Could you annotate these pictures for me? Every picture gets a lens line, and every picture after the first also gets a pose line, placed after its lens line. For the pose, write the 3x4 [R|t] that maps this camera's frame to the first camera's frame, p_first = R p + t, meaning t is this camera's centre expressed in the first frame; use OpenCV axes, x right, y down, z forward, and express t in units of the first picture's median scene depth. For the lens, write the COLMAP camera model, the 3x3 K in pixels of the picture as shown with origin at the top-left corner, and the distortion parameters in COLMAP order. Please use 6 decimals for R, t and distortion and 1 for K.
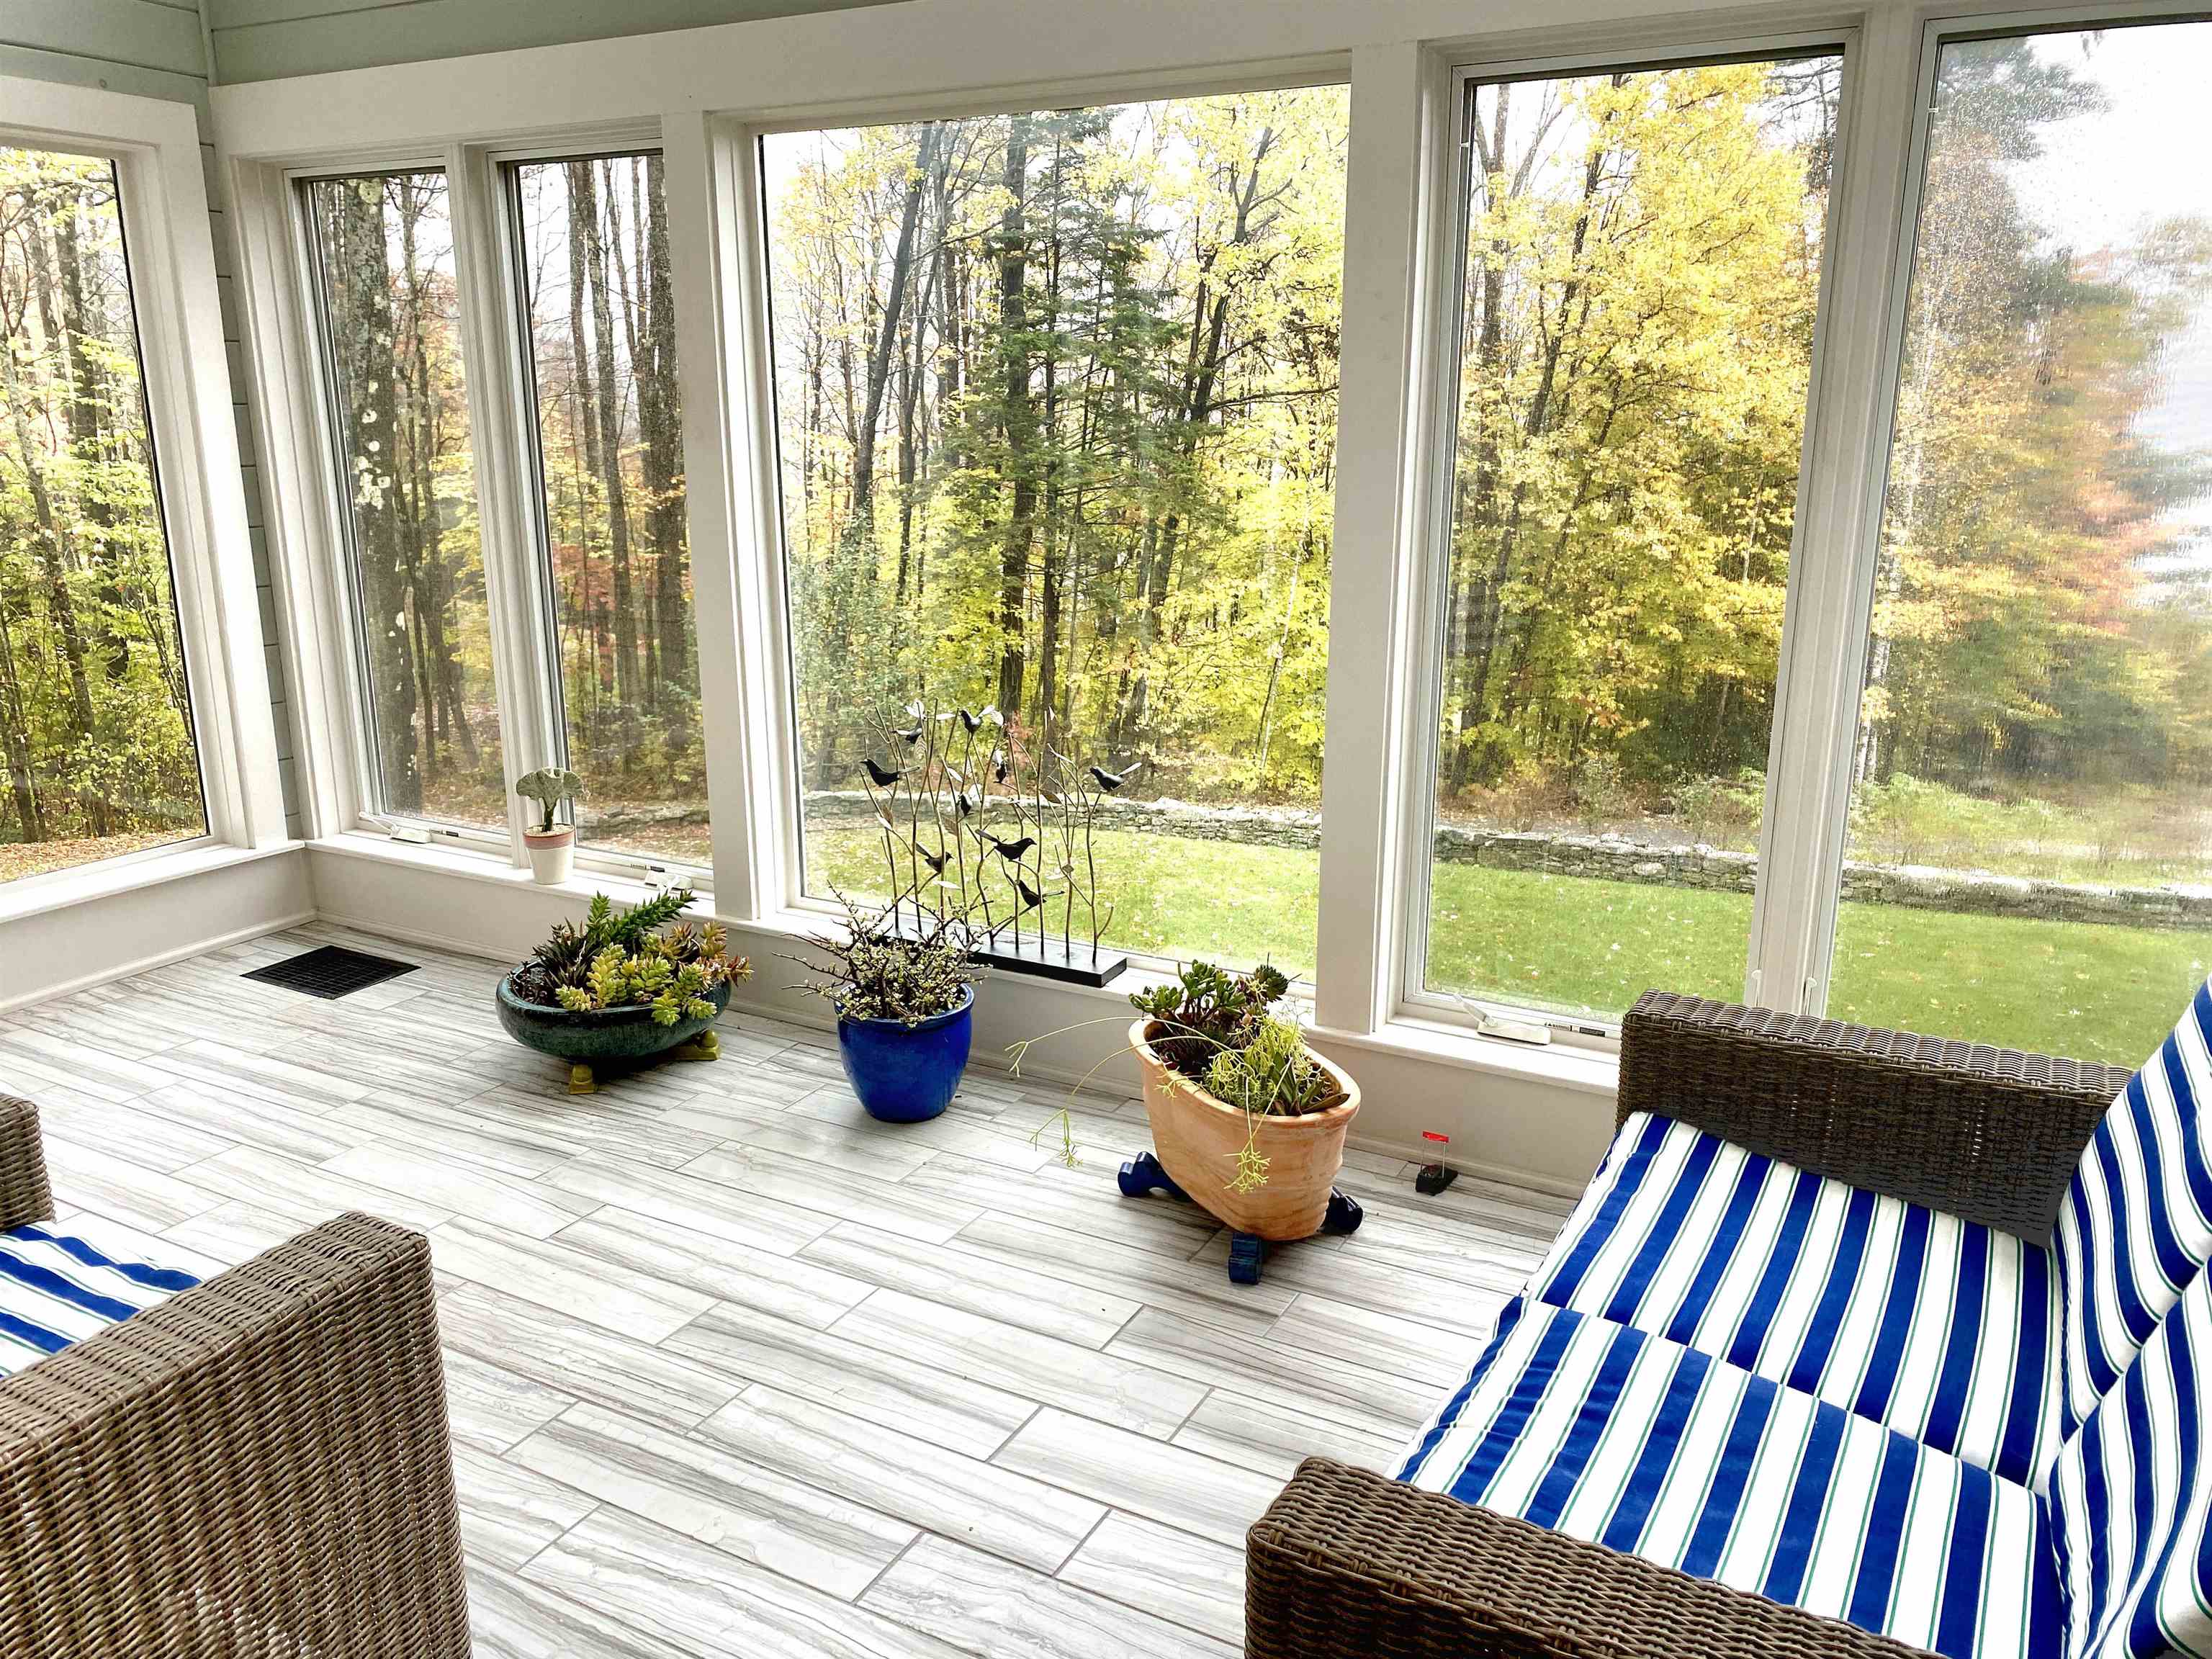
lens RADIAL K [[1697.4, 0, 1106.0], [0, 1697.4, 829.5], [0, 0, 1]] dist [0.018808, -0.000449]
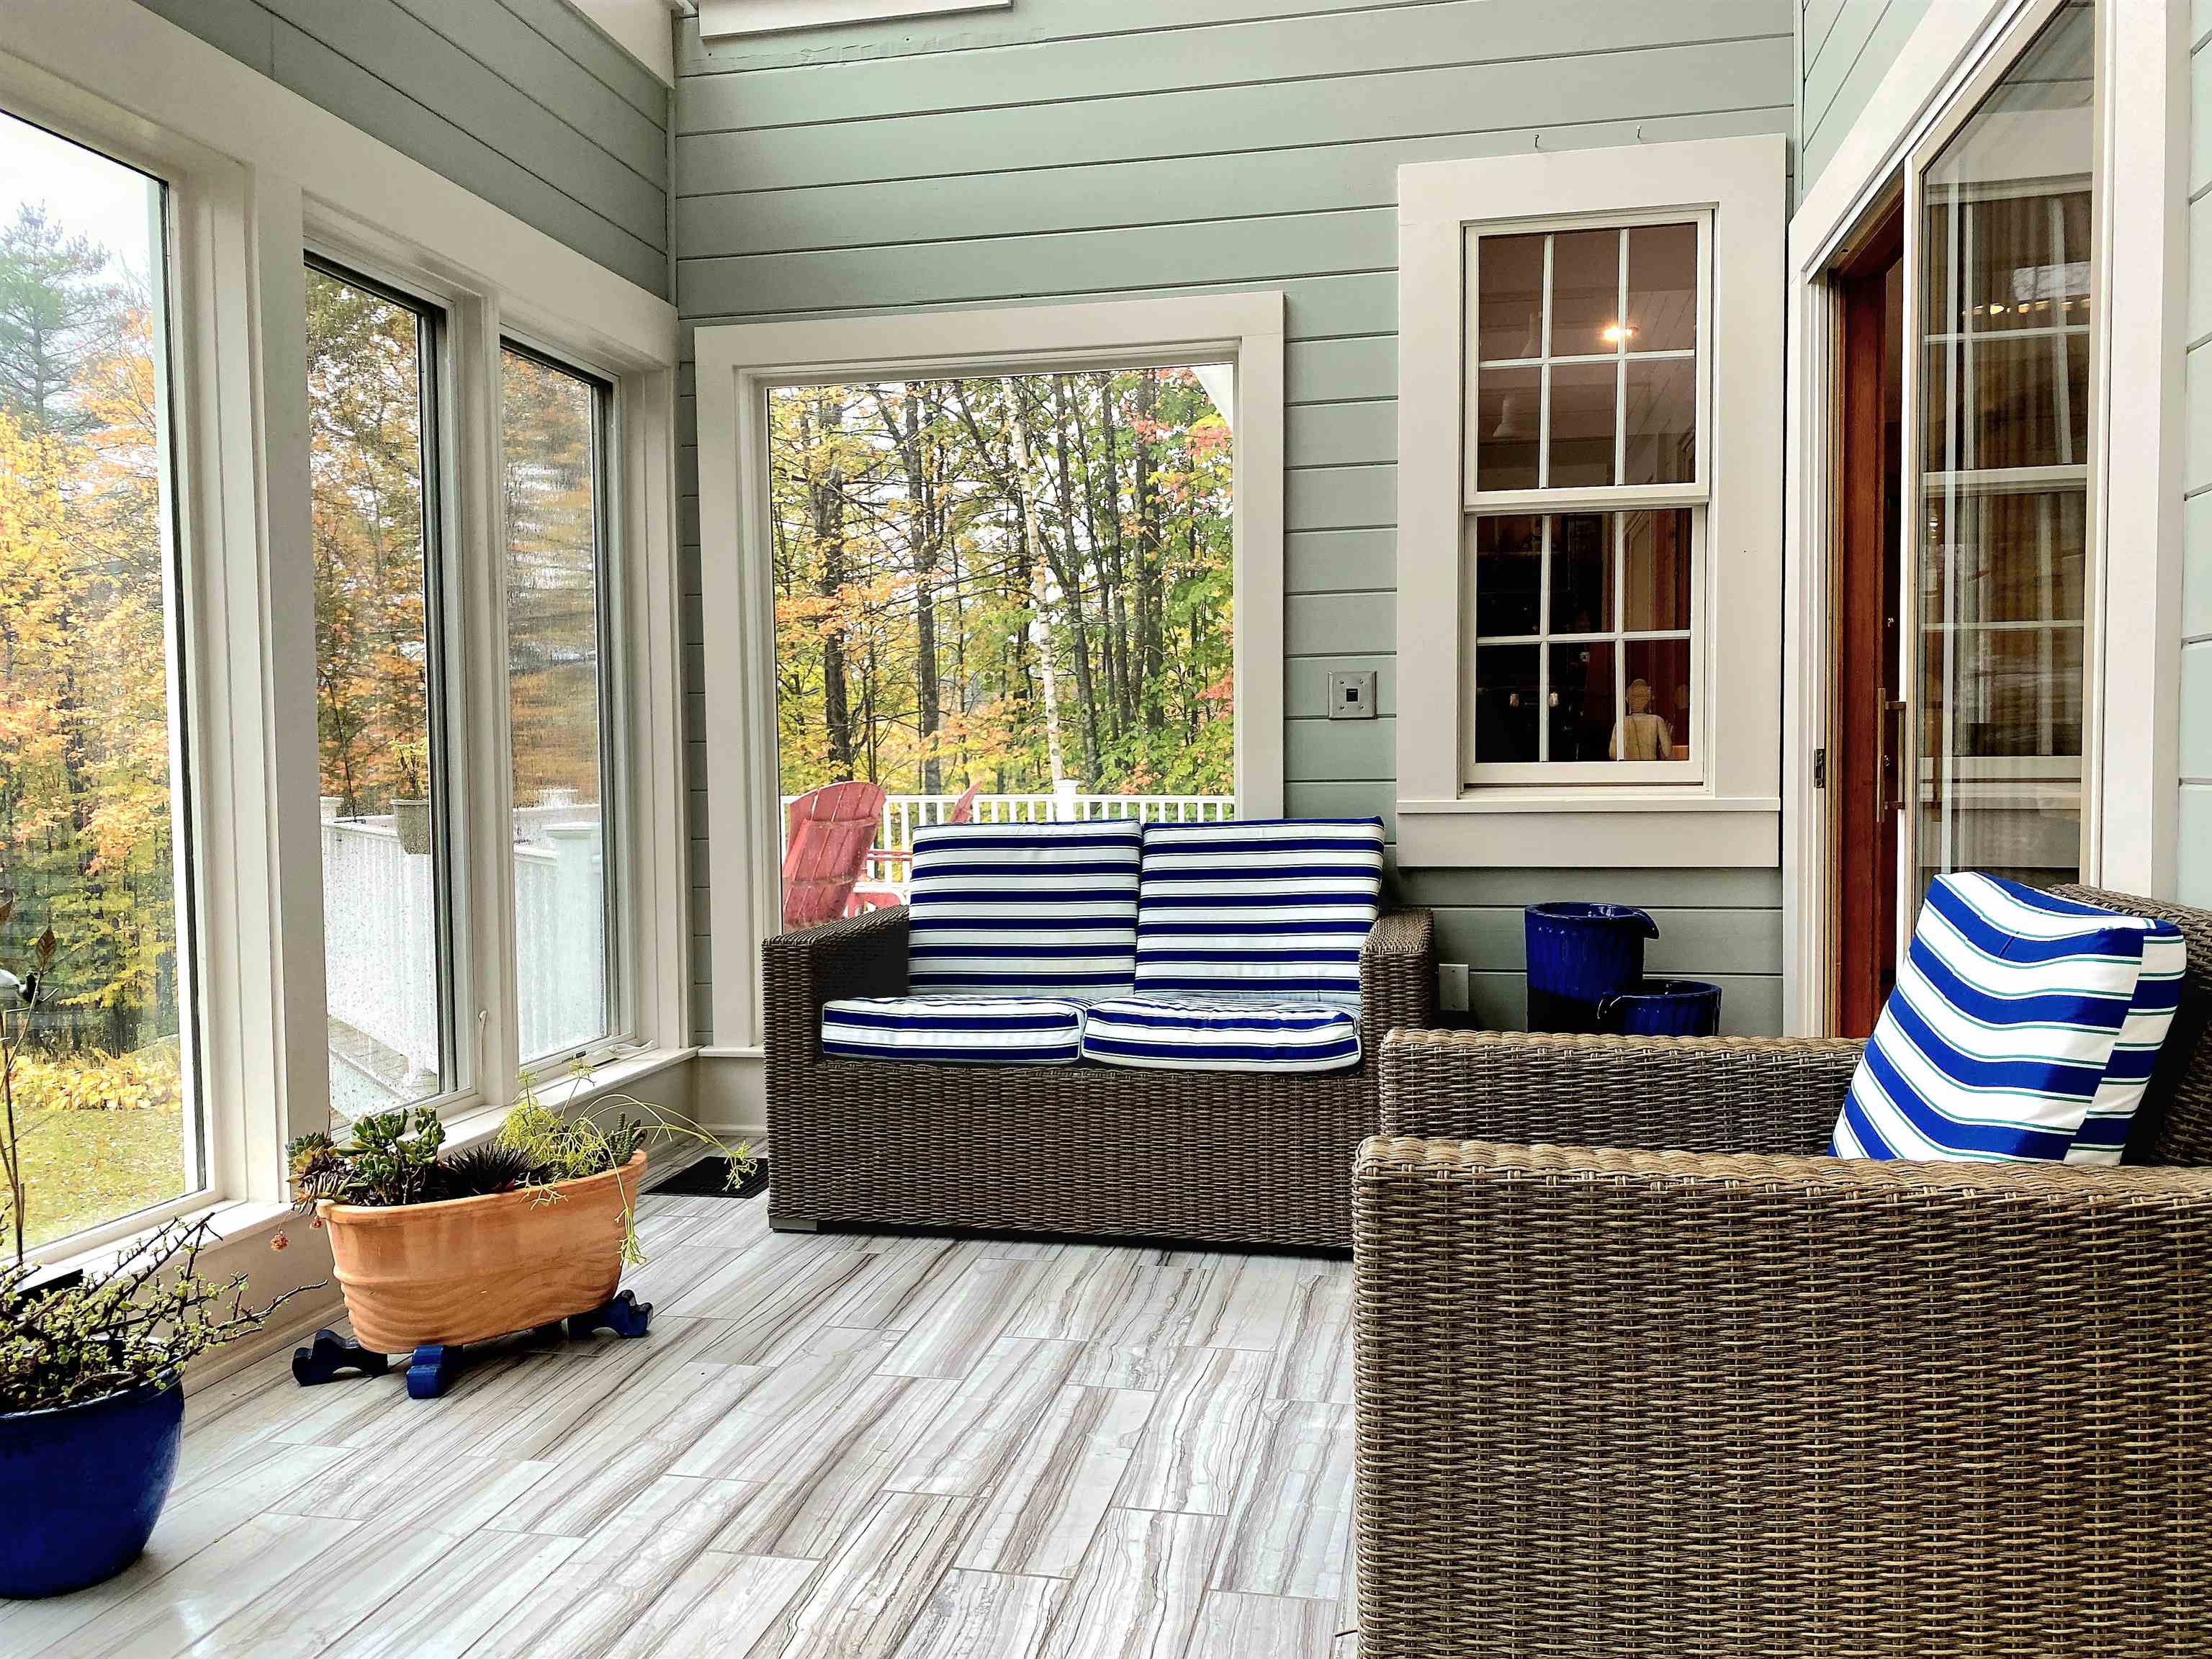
lens RADIAL K [[1687.8, 0, 1111.5], [0, 1687.8, 825.1], [0, 0, 1]] dist [0.045589, -0.063190]
pose [[-0.297300, -0.035400, 0.954128, -0.123135], [0.252618, 0.960784, 0.114361, -0.009581], [-0.920759, 0.275029, -0.276698, 0.117766]]
